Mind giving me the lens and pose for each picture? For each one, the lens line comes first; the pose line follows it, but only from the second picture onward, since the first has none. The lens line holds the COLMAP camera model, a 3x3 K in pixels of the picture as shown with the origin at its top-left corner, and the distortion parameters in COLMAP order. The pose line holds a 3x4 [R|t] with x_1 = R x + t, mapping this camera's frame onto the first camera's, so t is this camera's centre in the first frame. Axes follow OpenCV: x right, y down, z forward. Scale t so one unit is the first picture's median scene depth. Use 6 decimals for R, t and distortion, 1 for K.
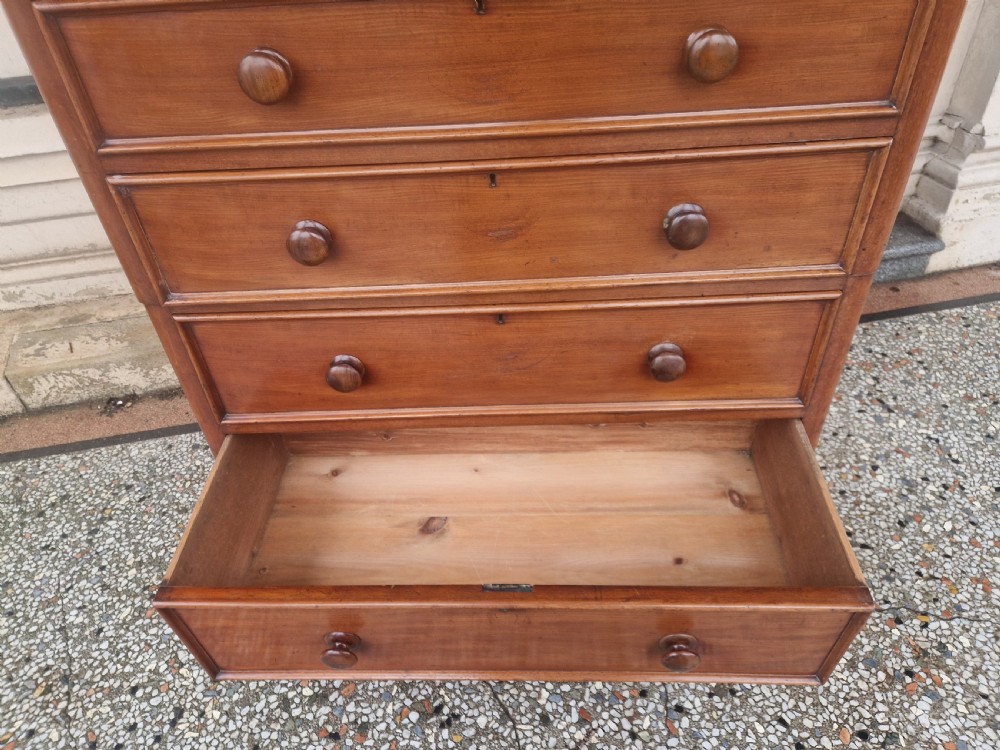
lens RADIAL K [[664.2, 0, 504.1], [0, 664.2, 376.9], [0, 0, 1]] dist [0.071405, -0.064541]
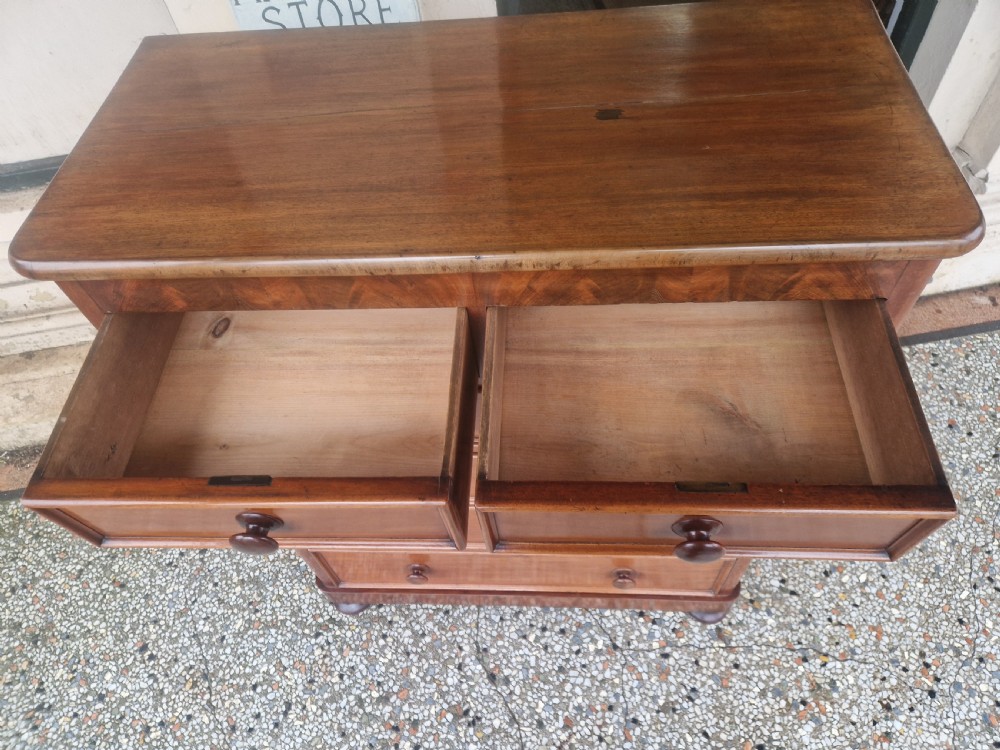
lens RADIAL K [[663.7, 0, 501.8], [0, 663.7, 386.0], [0, 0, 1]] dist [0.071703, -0.061854]
pose [[0.999113, 0.014065, -0.039694, 0.019939], [-0.002617, 0.961491, 0.274823, -0.457560], [0.042031, -0.274476, 0.960675, -0.147330]]
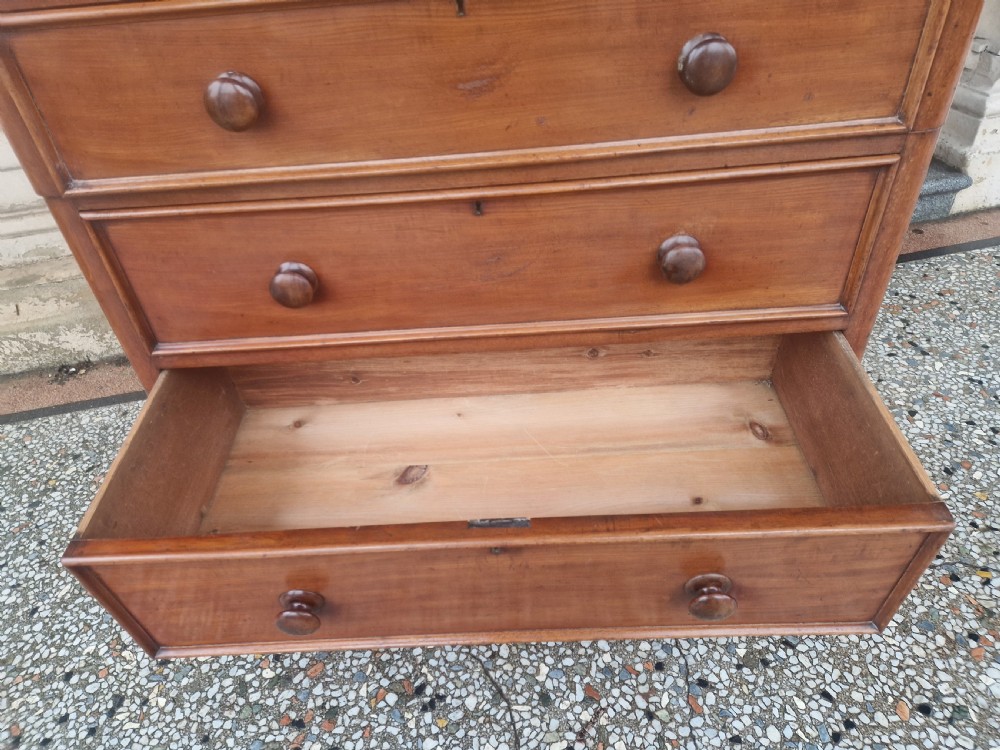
lens RADIAL K [[660.2, 0, 495.5], [0, 660.2, 375.9], [0, 0, 1]] dist [0.070440, -0.057092]
pose [[0.999696, -0.023667, -0.006925, 0.010785], [0.023635, 0.999710, -0.004534, 0.081180], [0.007030, 0.004369, 0.999966, 0.119957]]
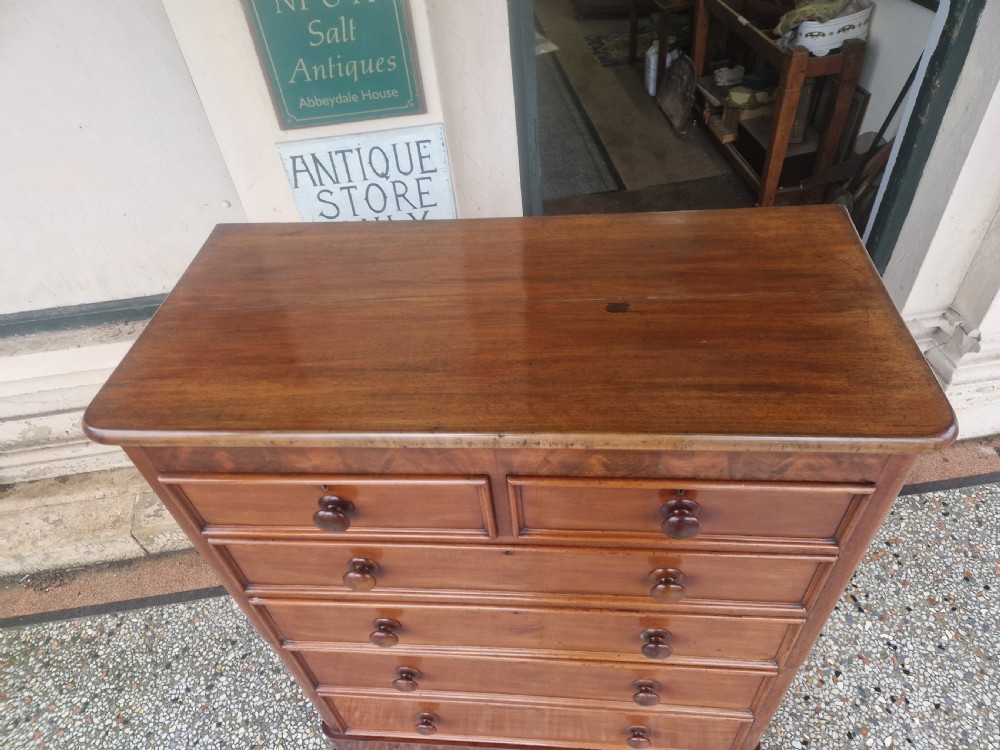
lens RADIAL K [[660.2, 0, 505.3], [0, 660.2, 385.4], [0, 0, 1]] dist [0.069608, -0.053801]
pose [[0.997576, 0.031377, -0.062115, 0.018179], [-0.024781, 0.994242, 0.104252, -0.512100], [0.065028, -0.102460, 0.992609, -0.186689]]
